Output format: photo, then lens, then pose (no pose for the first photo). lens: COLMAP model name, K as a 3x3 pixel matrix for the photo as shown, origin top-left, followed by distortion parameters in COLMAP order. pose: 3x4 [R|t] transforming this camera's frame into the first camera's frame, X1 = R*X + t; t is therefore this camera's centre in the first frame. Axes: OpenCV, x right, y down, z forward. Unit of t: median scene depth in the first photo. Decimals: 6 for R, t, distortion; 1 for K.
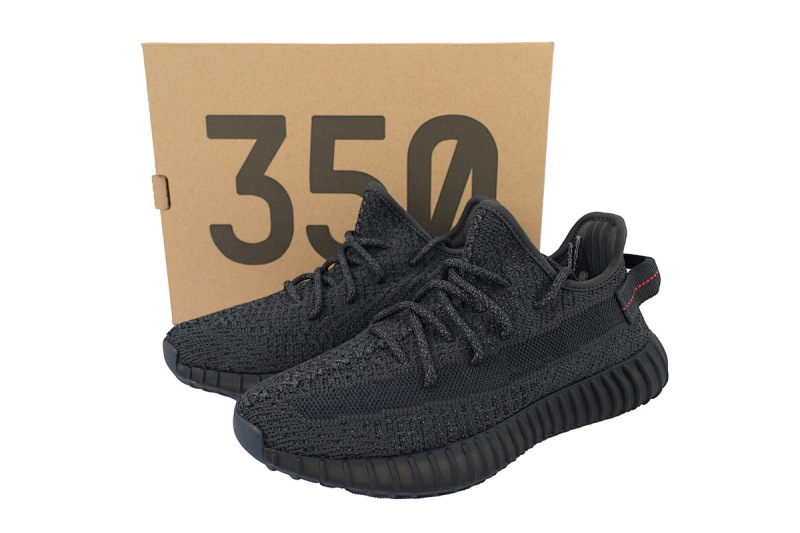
lens RADIAL K [[661.9, 0, 400.0], [0, 661.9, 266.5], [0, 0, 1]] dist [0.005761, 0.000185]
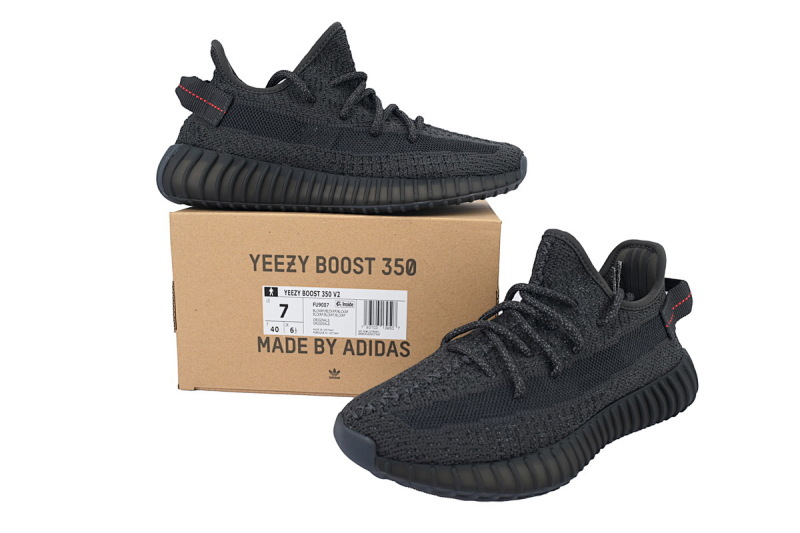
lens RADIAL K [[661.9, 0, 400.0], [0, 661.9, 266.5], [0, 0, 1]] dist [0.005761, 0.000185]
pose [[0.993564, 0.001905, 0.113252, -0.263358], [0.002336, 0.999301, -0.037311, 0.004199], [-0.113244, 0.037335, 0.992865, -0.075683]]
